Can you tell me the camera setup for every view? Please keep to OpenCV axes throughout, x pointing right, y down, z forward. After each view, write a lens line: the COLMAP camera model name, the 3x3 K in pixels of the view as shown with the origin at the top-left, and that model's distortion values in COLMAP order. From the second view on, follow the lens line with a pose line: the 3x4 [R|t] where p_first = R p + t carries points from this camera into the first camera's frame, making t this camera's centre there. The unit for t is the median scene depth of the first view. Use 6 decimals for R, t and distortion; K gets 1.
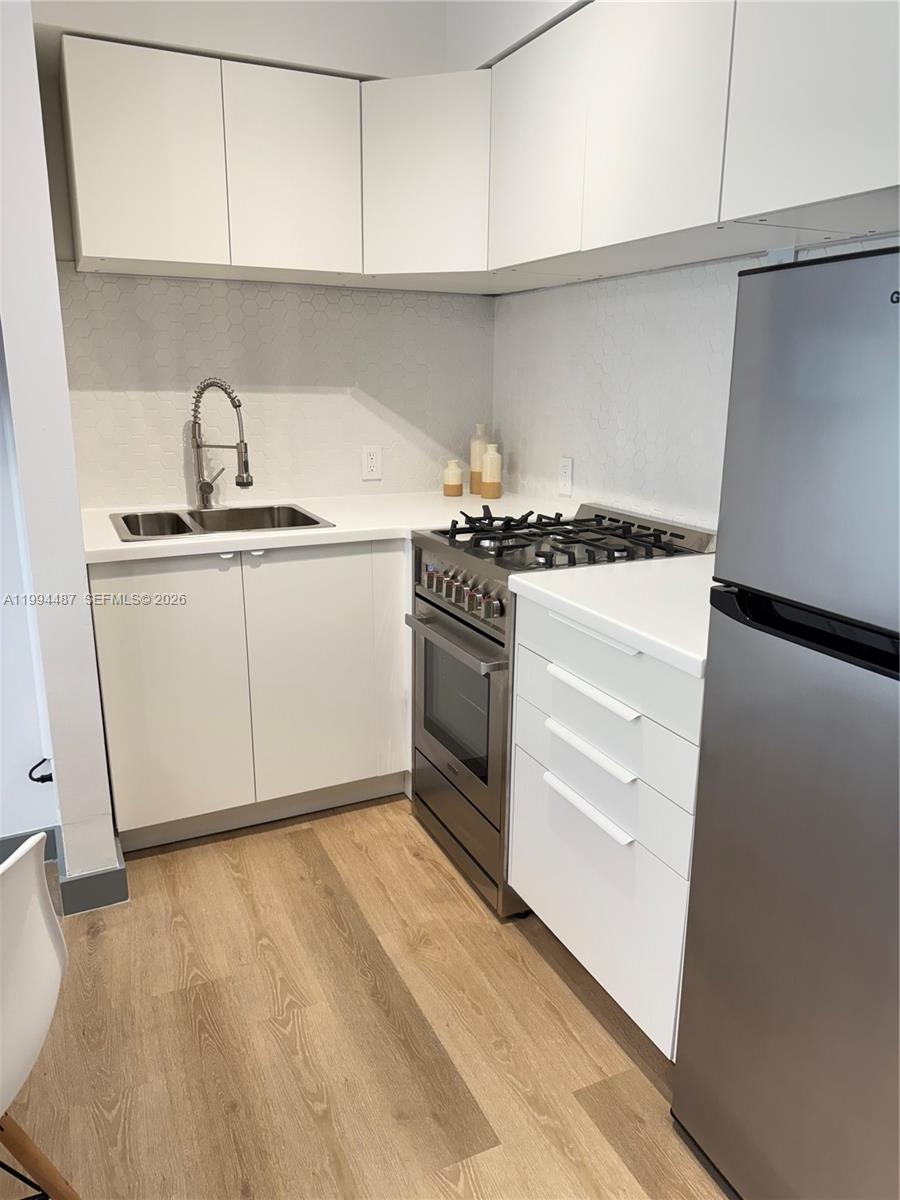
lens RADIAL K [[837.6, 0, 400.5], [0, 837.6, 612.6], [0, 0, 1]] dist [0.032883, -0.030984]
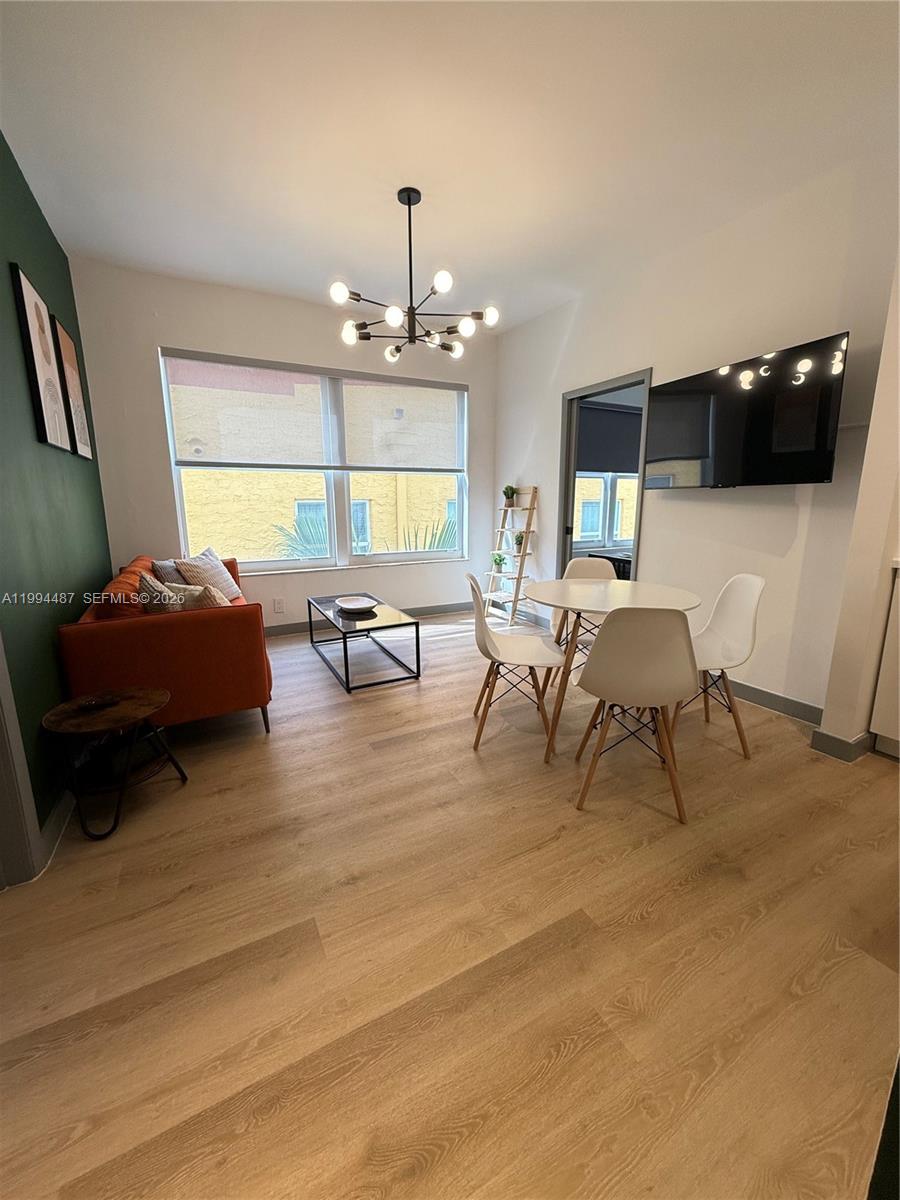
lens RADIAL K [[480.8, 0, 450.9], [0, 480.8, 602.4], [0, 0, 1]] dist [0.001236, 0.001861]
pose [[0.059322, 0.191427, -0.979712, 0.473179], [-0.263763, 0.949566, 0.169566, 0.072632], [0.962762, 0.248353, 0.106822, 0.036770]]
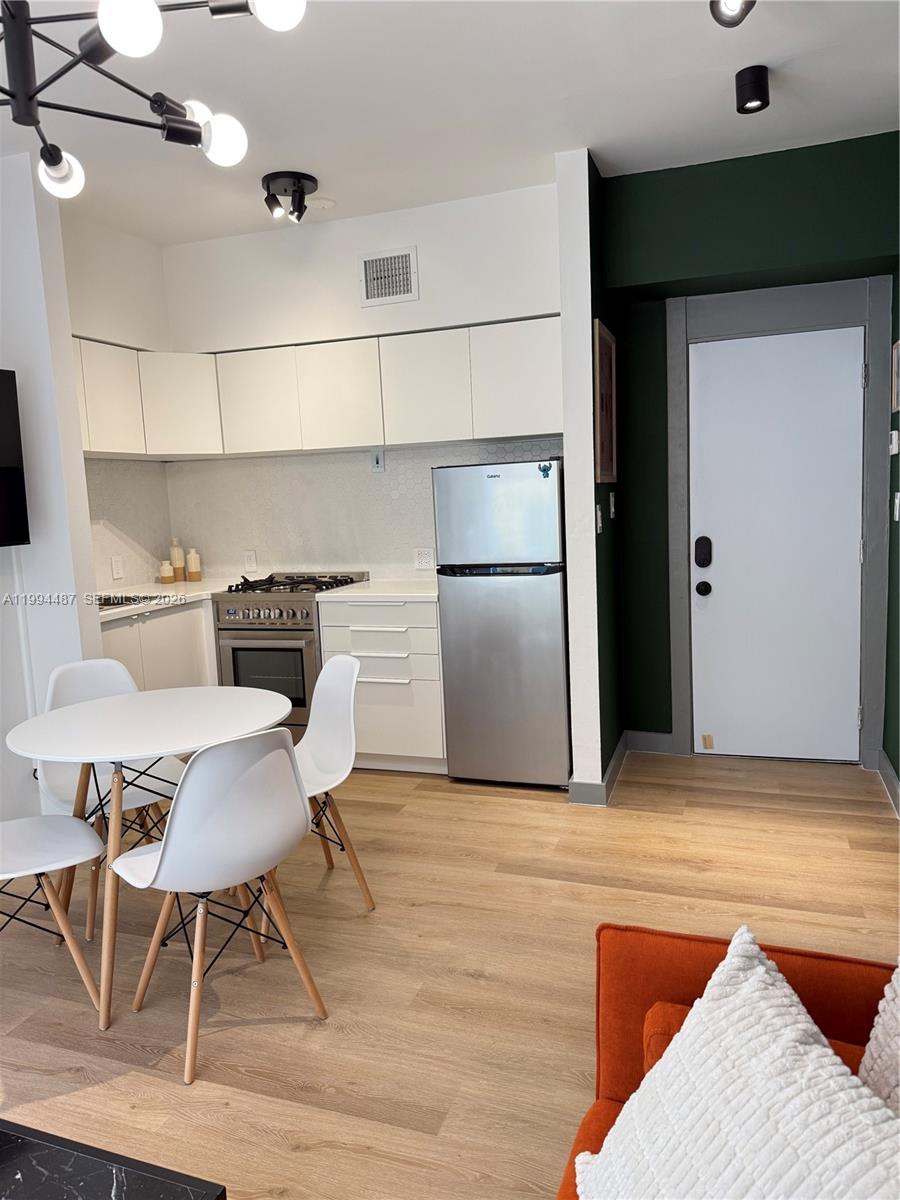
lens RADIAL K [[837.6, 0, 446.8], [0, 837.6, 608.3], [0, 0, 1]] dist [0.032883, -0.030984]
pose [[0.685052, -0.127871, 0.717184, -0.966093], [0.236941, 0.970057, -0.053368, 0.151105], [-0.688885, 0.206490, 0.694838, -0.586899]]
